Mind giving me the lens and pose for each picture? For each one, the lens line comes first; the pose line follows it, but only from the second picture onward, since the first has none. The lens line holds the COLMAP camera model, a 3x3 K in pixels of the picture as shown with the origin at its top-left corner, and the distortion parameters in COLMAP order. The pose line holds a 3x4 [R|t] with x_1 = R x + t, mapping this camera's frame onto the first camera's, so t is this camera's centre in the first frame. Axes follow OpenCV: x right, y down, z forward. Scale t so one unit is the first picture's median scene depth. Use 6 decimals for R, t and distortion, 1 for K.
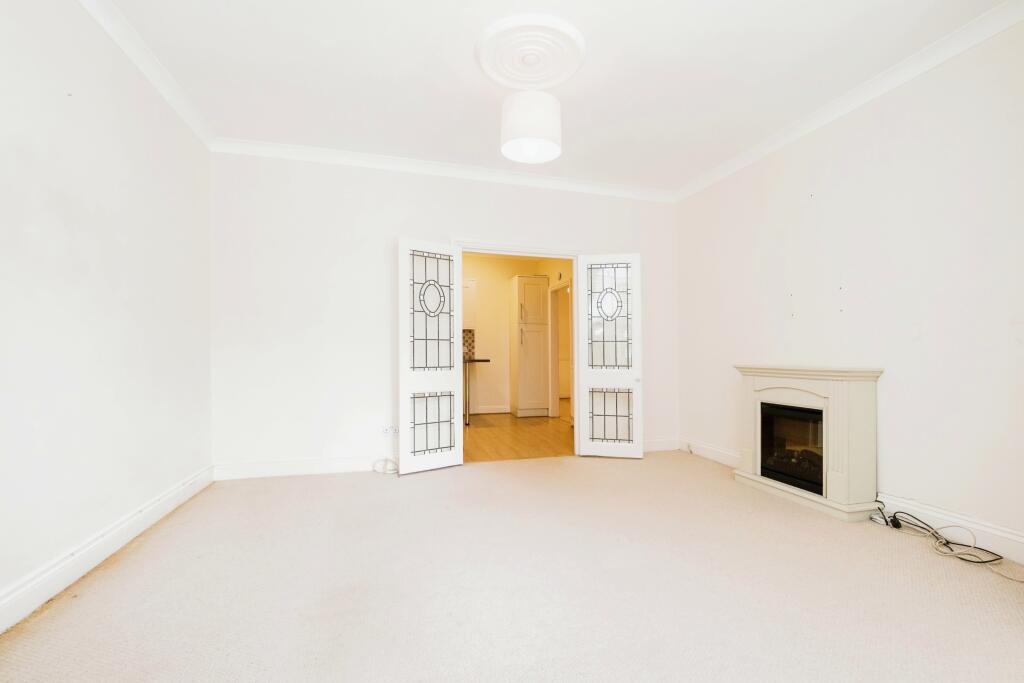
lens RADIAL K [[441.5, 0, 511.3], [0, 441.5, 344.8], [0, 0, 1]] dist [-0.008908, 0.001604]
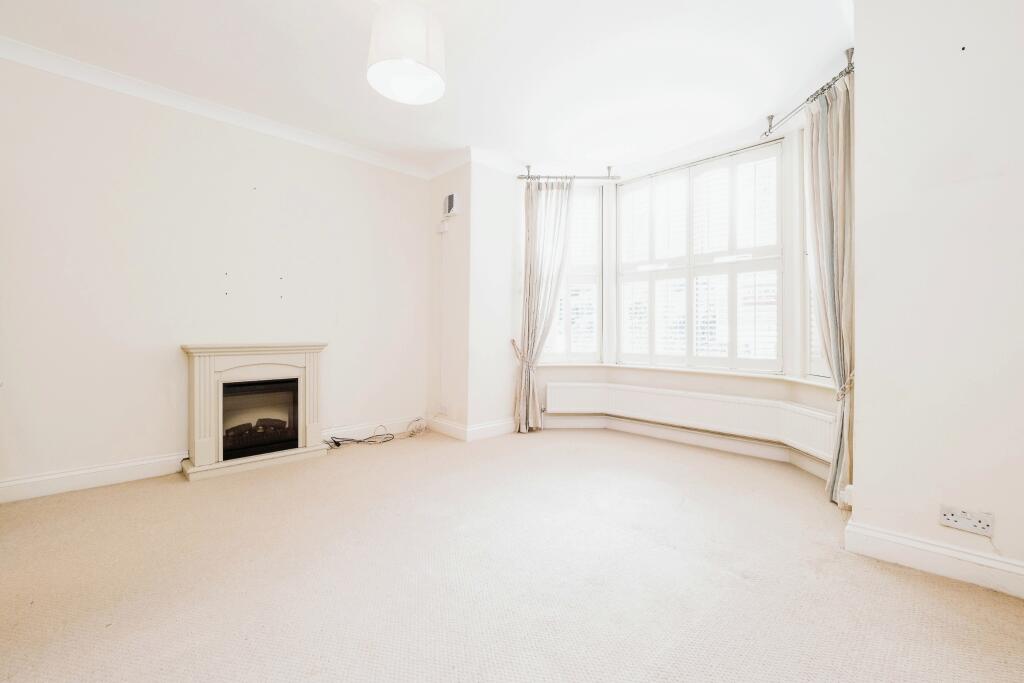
lens RADIAL K [[441.5, 0, 509.1], [0, 441.5, 338.4], [0, 0, 1]] dist [-0.008908, 0.001604]
pose [[-0.522285, -0.007141, 0.852741, -0.632990], [-0.025446, 0.999650, -0.007214, 0.030510], [-0.852391, -0.025467, -0.522284, 1.115373]]
